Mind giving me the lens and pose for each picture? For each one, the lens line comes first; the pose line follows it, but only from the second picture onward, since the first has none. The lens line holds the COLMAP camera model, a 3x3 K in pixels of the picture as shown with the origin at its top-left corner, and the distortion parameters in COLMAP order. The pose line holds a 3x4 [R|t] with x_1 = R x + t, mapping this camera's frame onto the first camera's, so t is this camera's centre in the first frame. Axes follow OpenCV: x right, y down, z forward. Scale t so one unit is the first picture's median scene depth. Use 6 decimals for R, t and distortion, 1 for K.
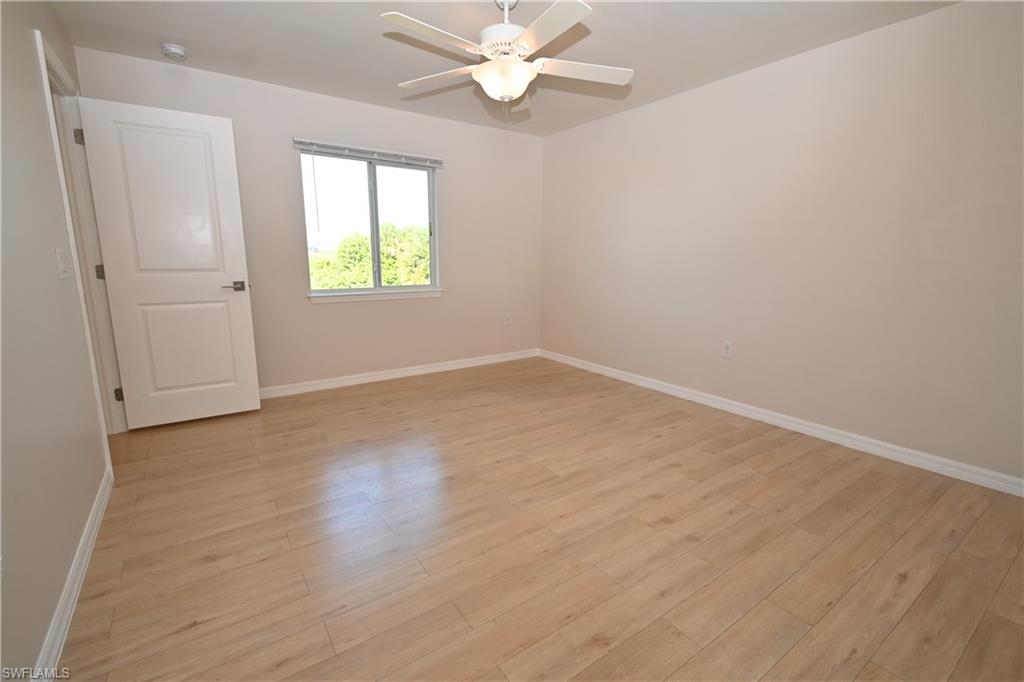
lens RADIAL K [[458.1, 0, 520.9], [0, 458.1, 339.1], [0, 0, 1]] dist [0.003660, -0.001187]
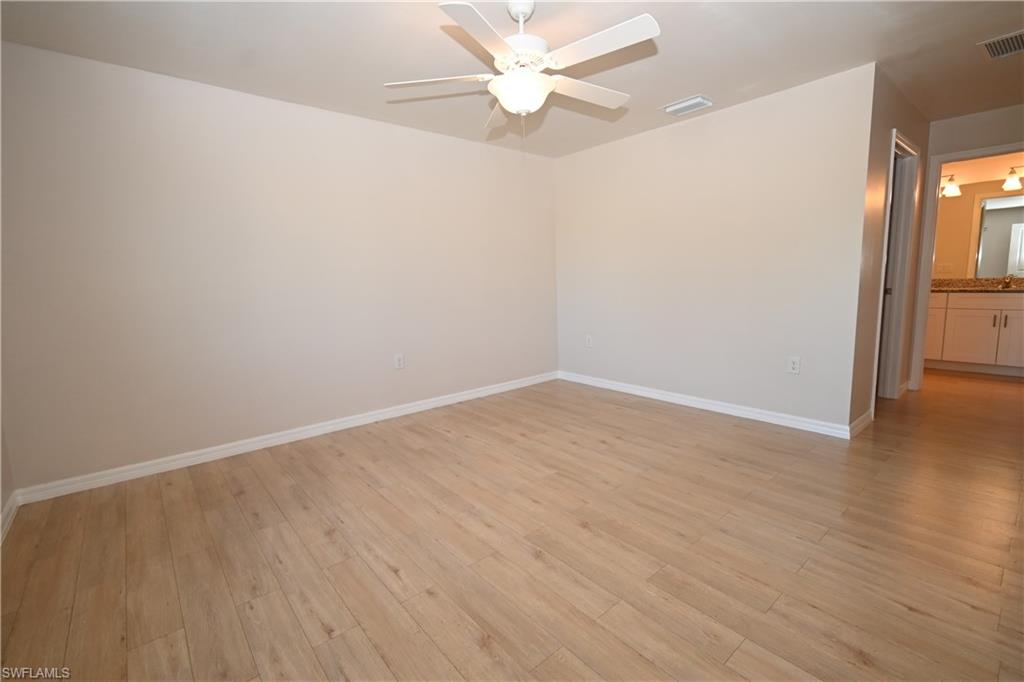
lens RADIAL K [[458.1, 0, 518.3], [0, 458.1, 340.6], [0, 0, 1]] dist [0.003660, -0.001187]
pose [[-0.092193, -0.142433, 0.985501, -0.922819], [0.208096, 0.965106, 0.158953, -0.196561], [-0.973754, 0.219734, -0.059337, 1.054202]]
